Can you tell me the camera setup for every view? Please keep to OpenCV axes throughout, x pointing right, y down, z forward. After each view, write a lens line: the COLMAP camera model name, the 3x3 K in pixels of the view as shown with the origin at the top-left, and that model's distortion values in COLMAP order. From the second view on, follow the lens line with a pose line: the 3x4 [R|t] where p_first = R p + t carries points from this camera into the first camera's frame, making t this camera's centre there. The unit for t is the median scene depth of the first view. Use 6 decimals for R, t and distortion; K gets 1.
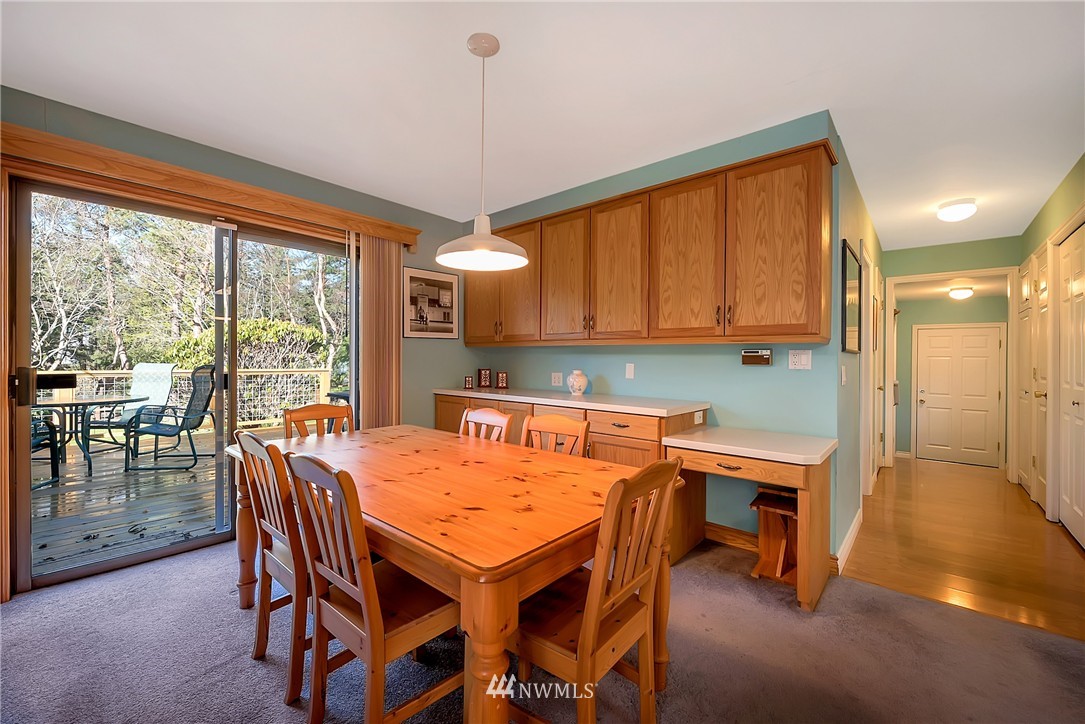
lens RADIAL K [[441.9, 0, 547.2], [0, 441.9, 359.8], [0, 0, 1]] dist [-0.002190, -0.000426]
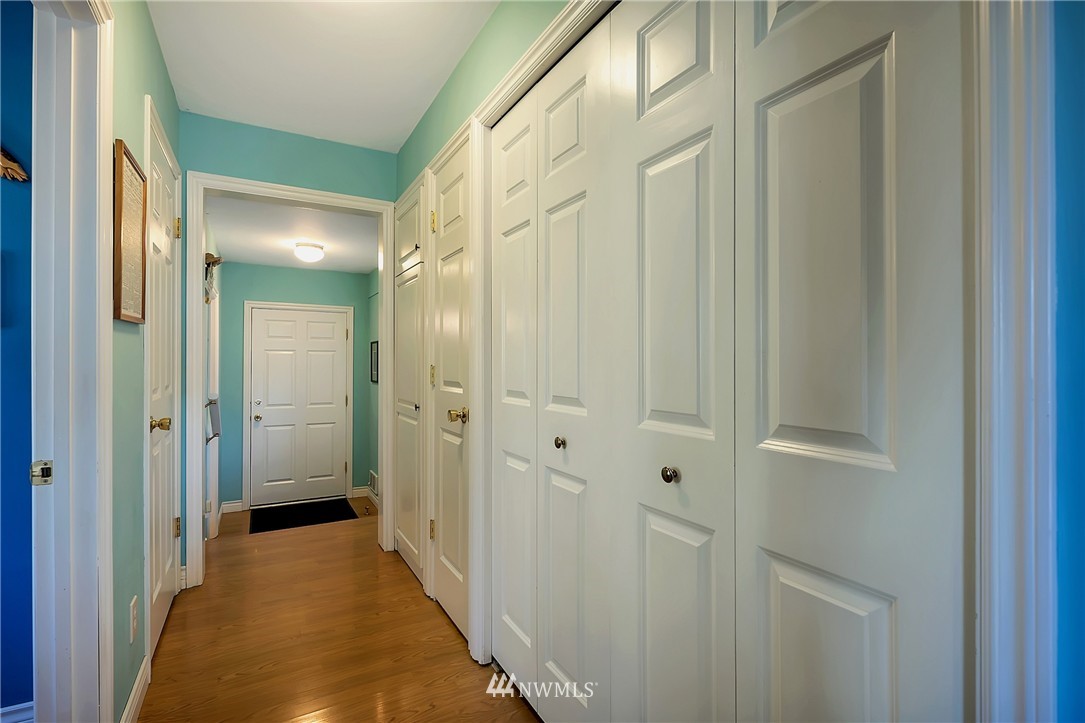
lens RADIAL K [[500.4, 0, 545.3], [0, 500.4, 359.3], [0, 0, 1]] dist [-0.000968, -0.000357]
pose [[0.336101, -0.005151, 0.941812, 0.466326], [0.002457, 0.999986, 0.004593, 0.006866], [-0.941823, 0.000771, 0.336109, 0.551061]]
